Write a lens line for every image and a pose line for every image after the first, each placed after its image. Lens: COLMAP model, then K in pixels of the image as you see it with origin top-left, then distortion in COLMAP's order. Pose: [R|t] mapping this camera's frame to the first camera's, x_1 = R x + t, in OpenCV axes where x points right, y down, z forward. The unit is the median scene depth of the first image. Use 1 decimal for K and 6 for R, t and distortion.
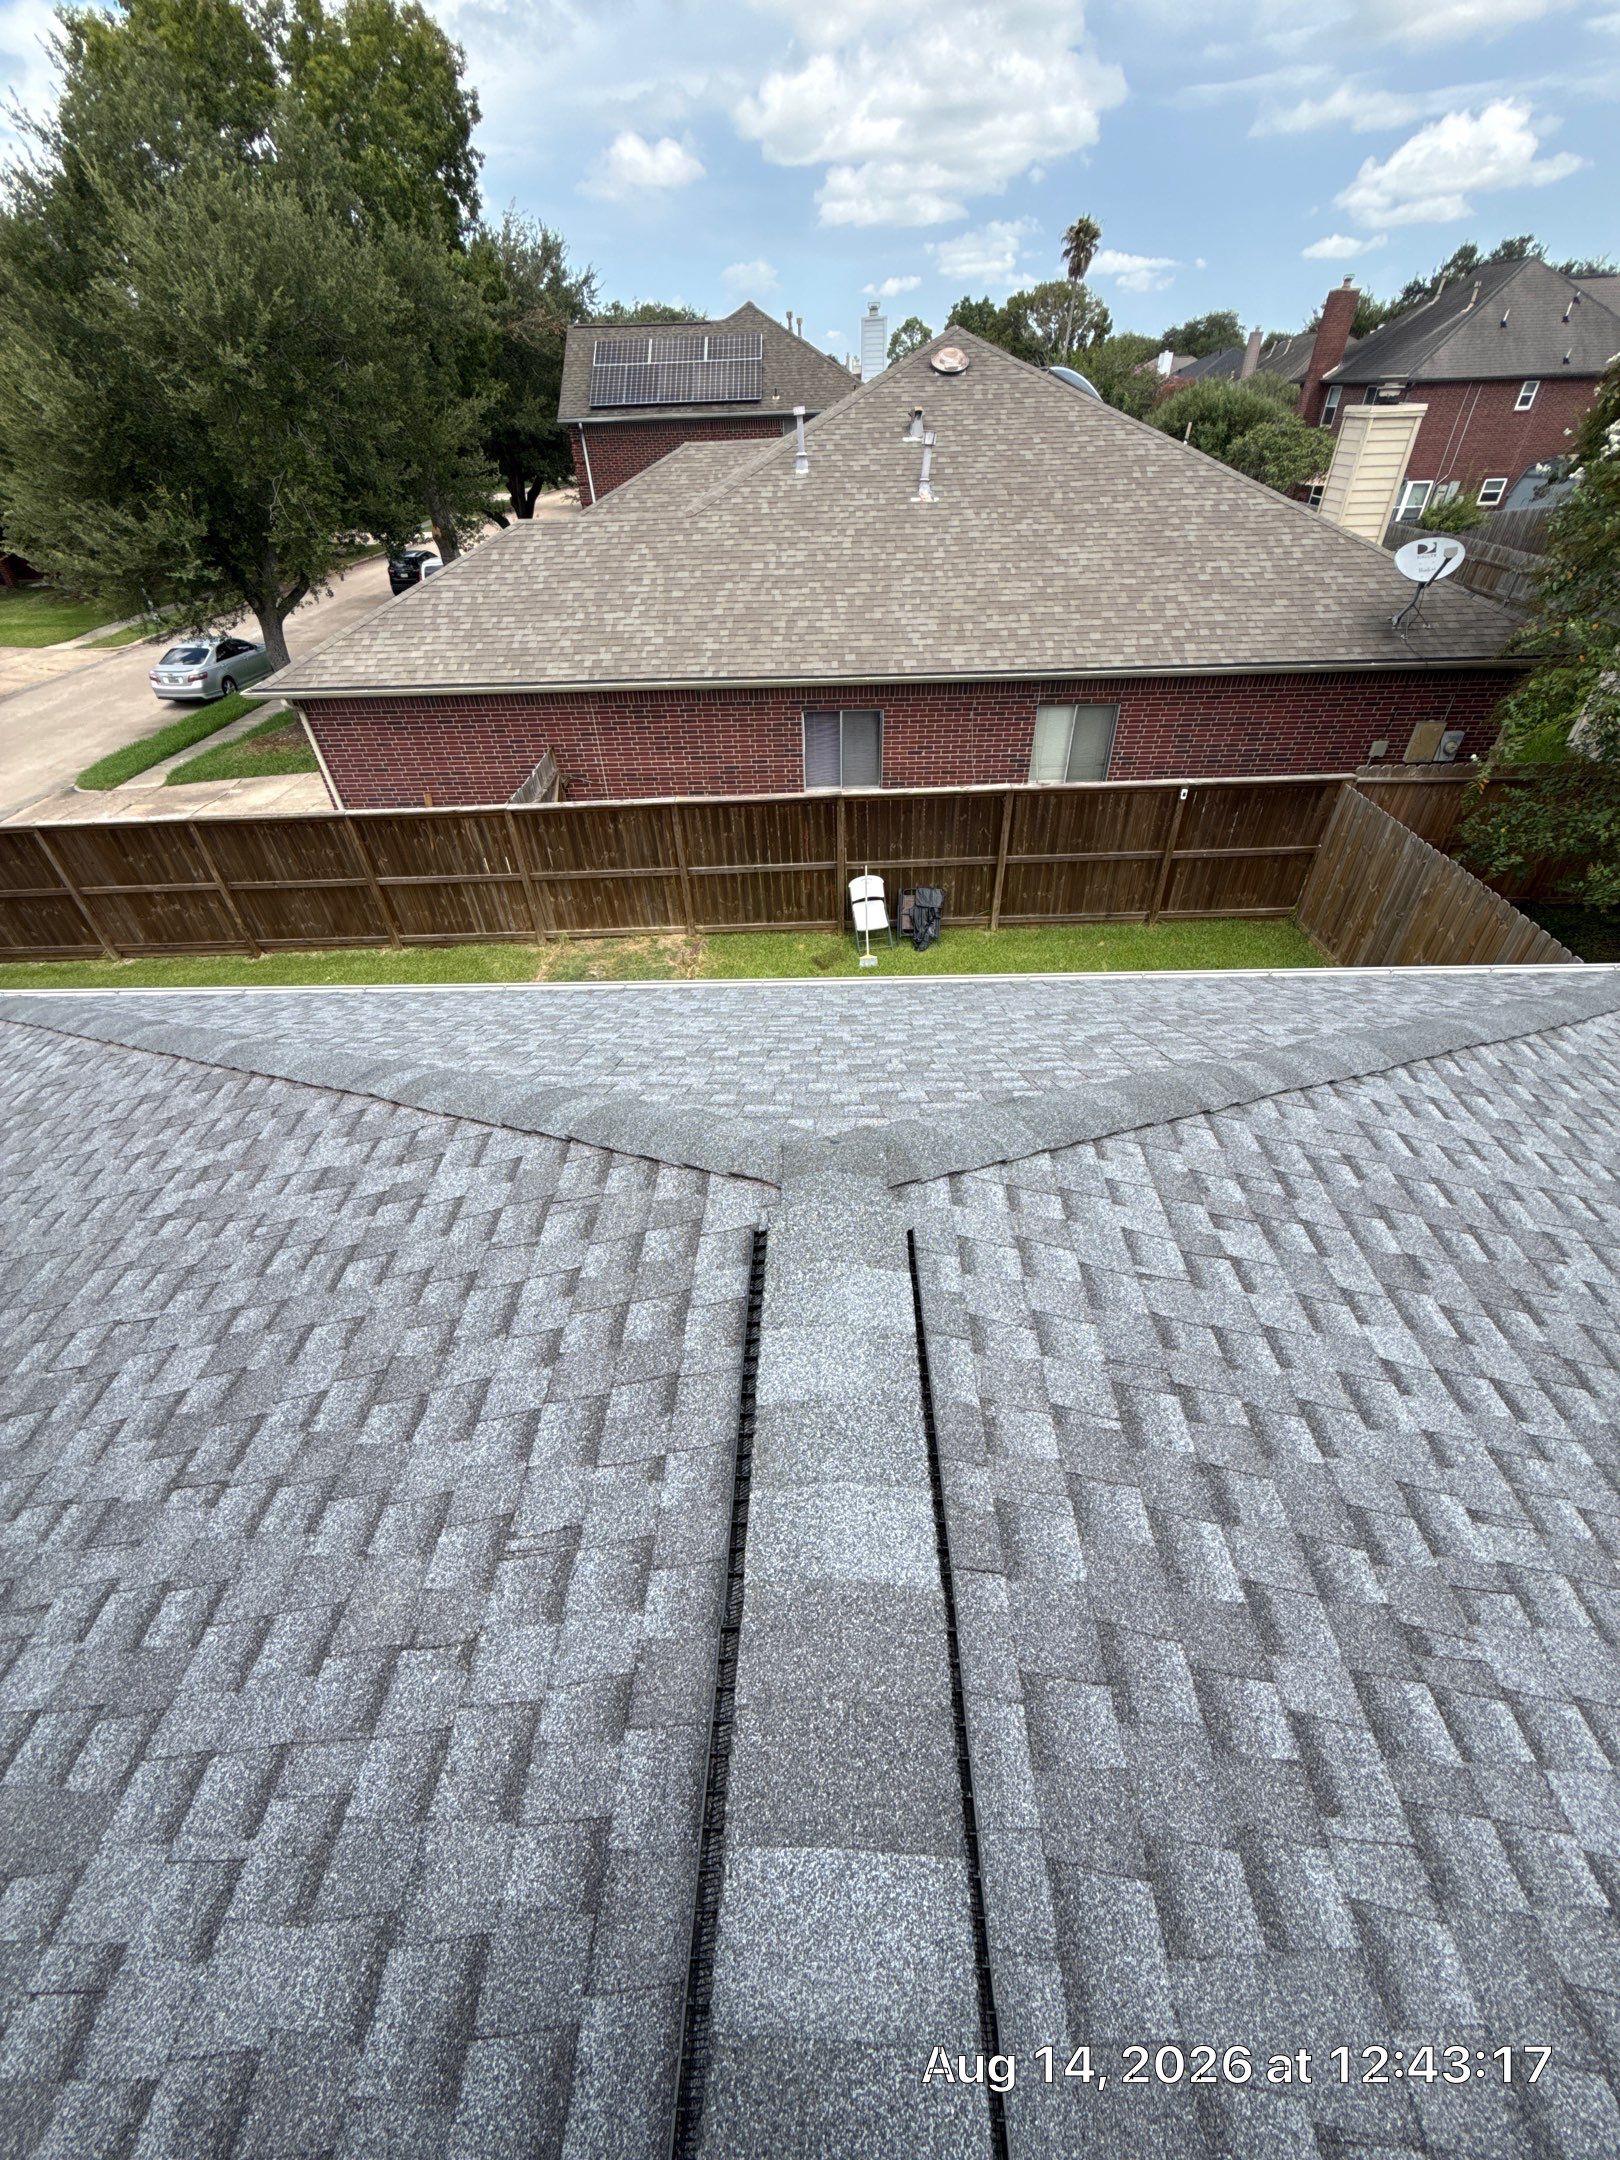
lens RADIAL K [[857.4, 0, 812.1], [0, 857.4, 1079.1], [0, 0, 1]] dist [0.002936, -0.000235]
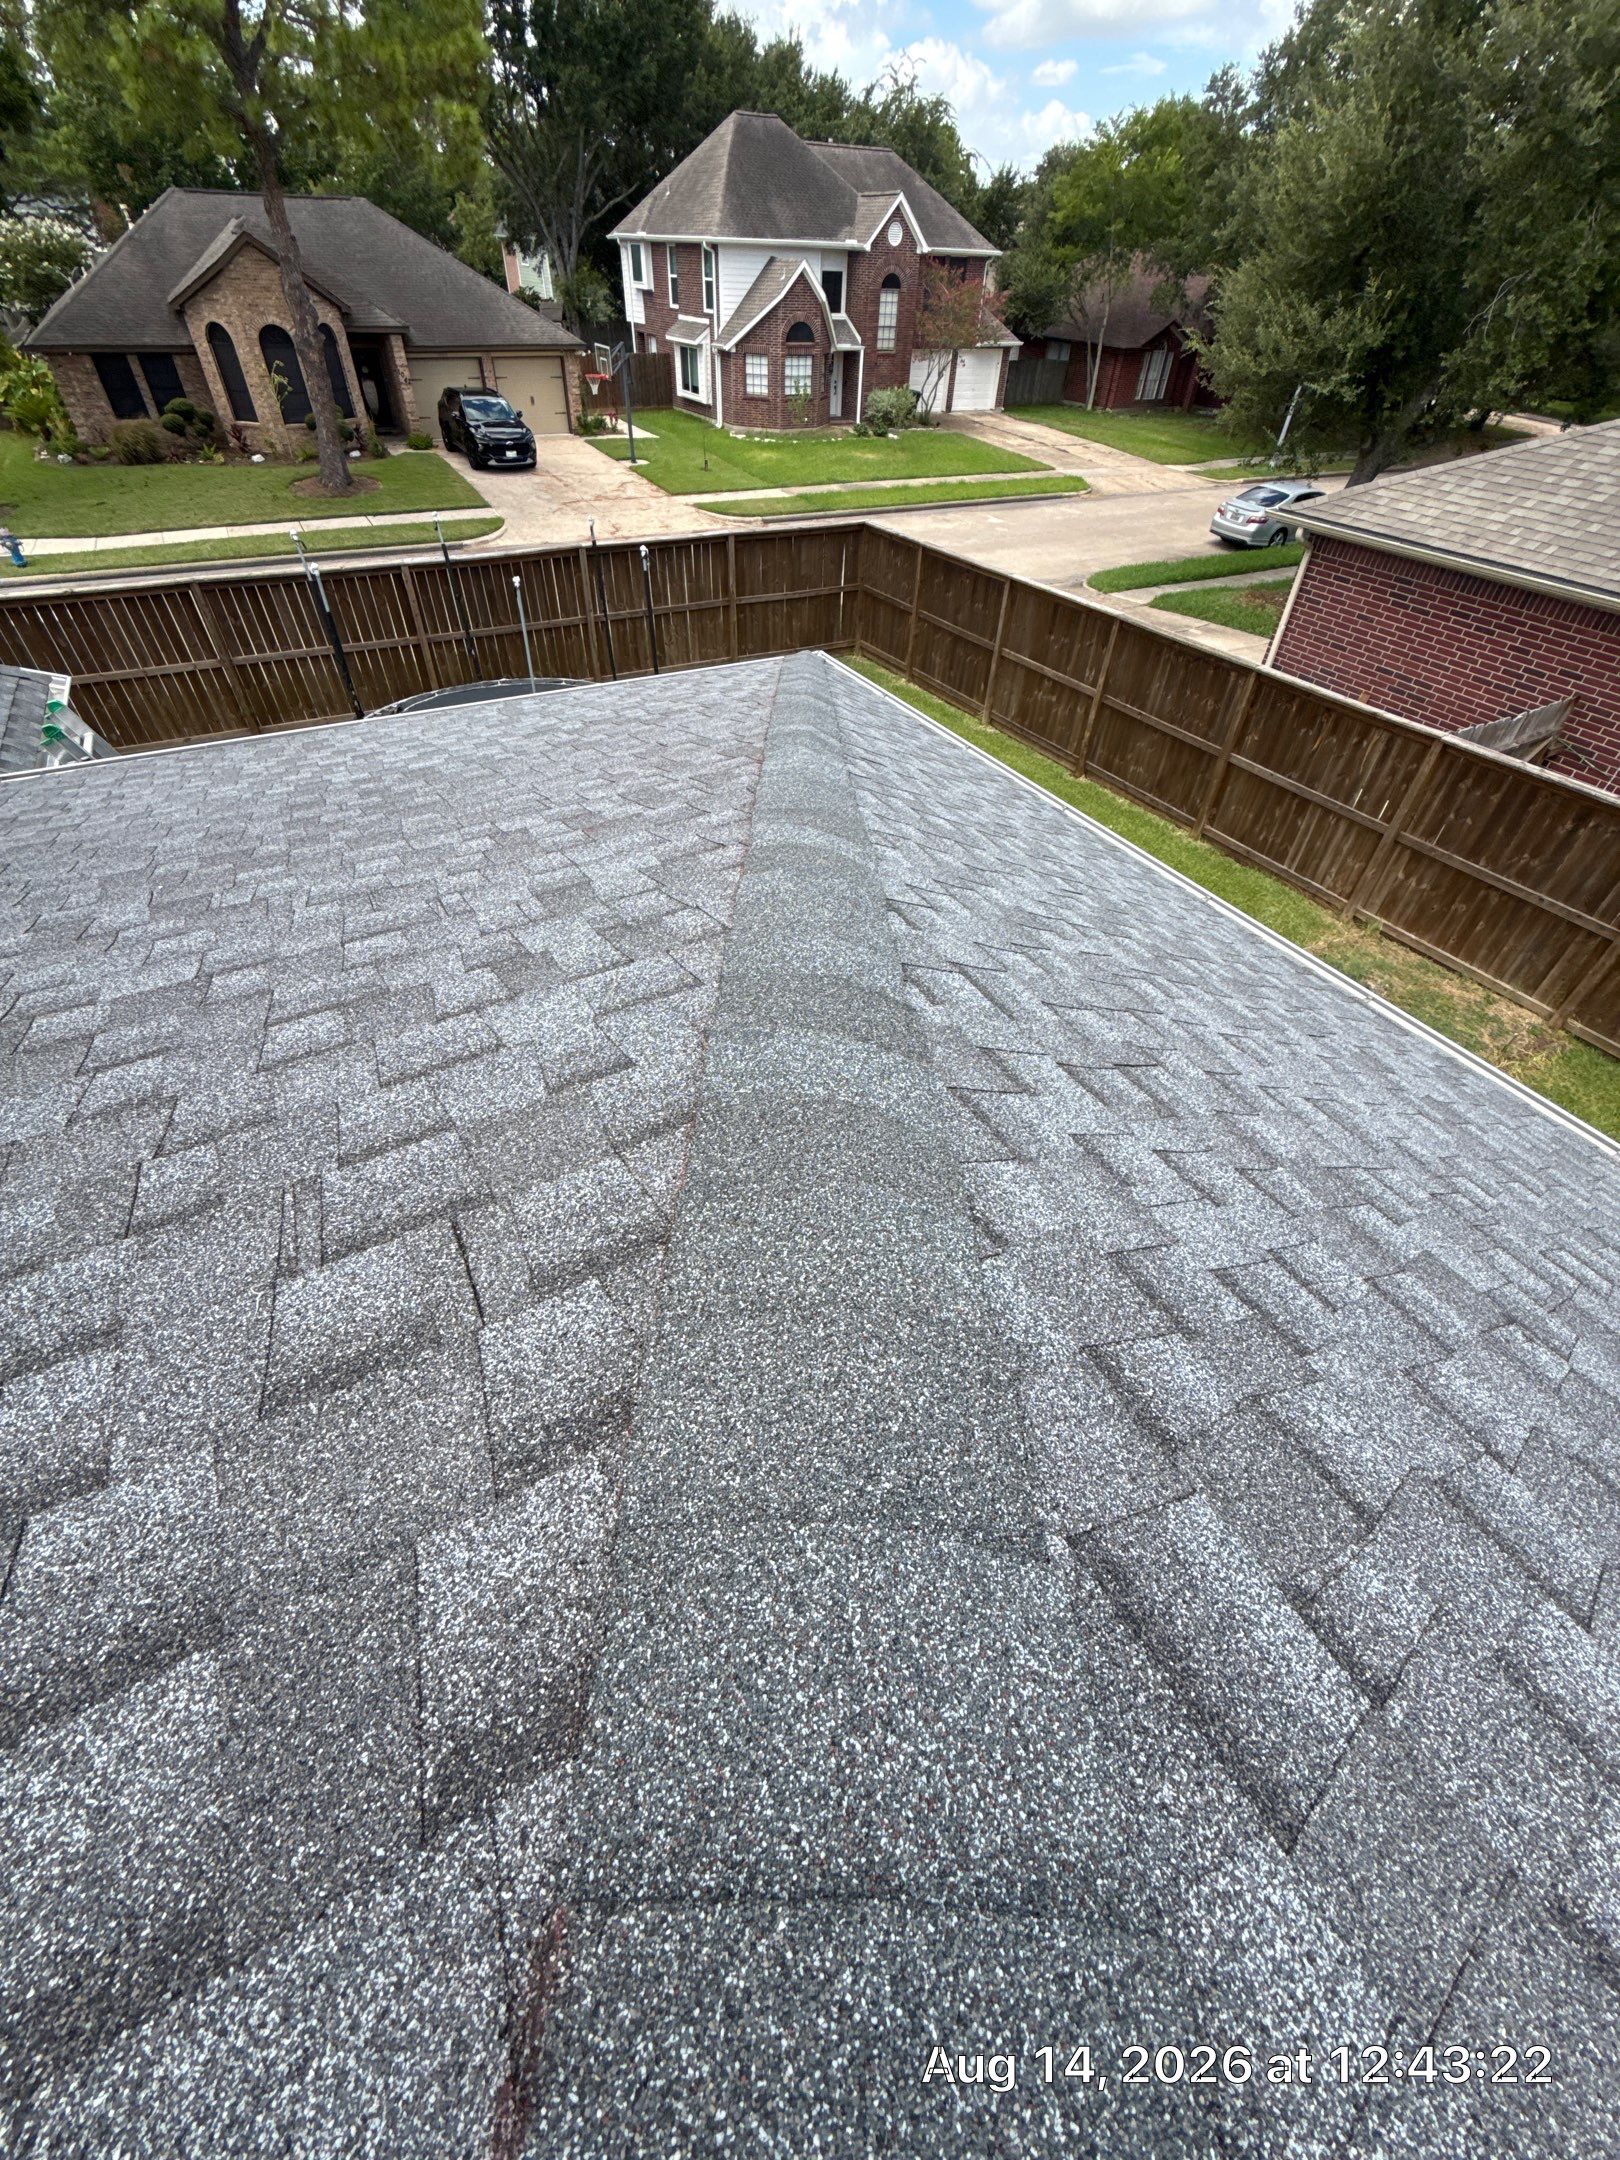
lens RADIAL K [[857.4, 0, 809.3], [0, 857.4, 1079.2], [0, 0, 1]] dist [0.002936, -0.000235]
pose [[0.504344, 0.631050, -0.589417, -0.013149], [-0.577588, 0.753947, 0.312979, -0.013917], [0.641895, 0.182591, 0.744736, 0.149156]]
